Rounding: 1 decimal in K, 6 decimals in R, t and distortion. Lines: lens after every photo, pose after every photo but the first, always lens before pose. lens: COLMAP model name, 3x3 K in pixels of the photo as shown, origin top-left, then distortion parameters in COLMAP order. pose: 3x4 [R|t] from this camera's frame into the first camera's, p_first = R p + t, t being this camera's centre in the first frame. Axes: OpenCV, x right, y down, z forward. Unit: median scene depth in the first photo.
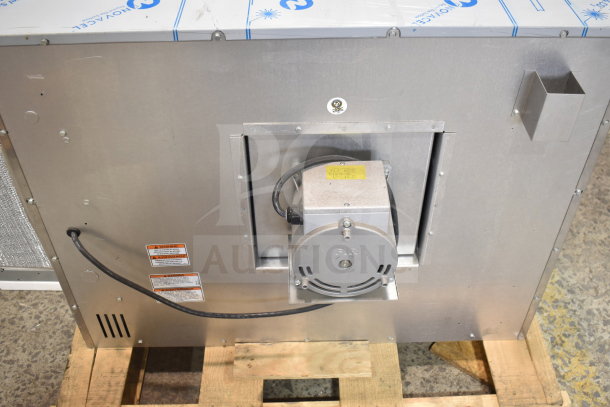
lens RADIAL K [[622.7, 0, 305.1], [0, 622.7, 203.7], [0, 0, 1]] dist [0.017872, 0.000000]
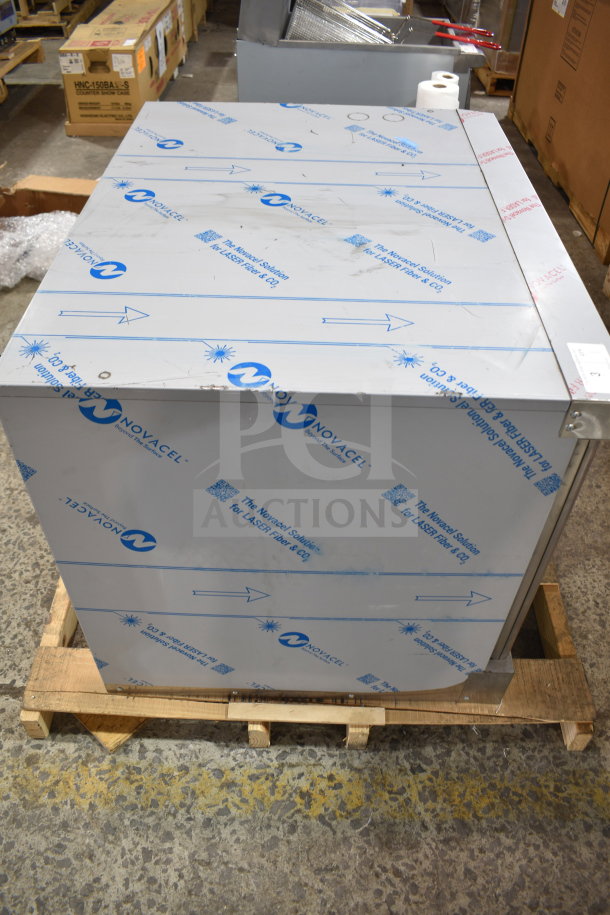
lens RADIAL K [[687.0, 0, 304.3], [0, 687.0, 458.6], [0, 0, 1]] dist [-0.011958, -0.003348]
pose [[-0.034255, 0.700237, -0.713088, 0.714360], [-0.687503, 0.501352, 0.525343, -0.566258], [0.725373, 0.508246, 0.464242, 0.539397]]
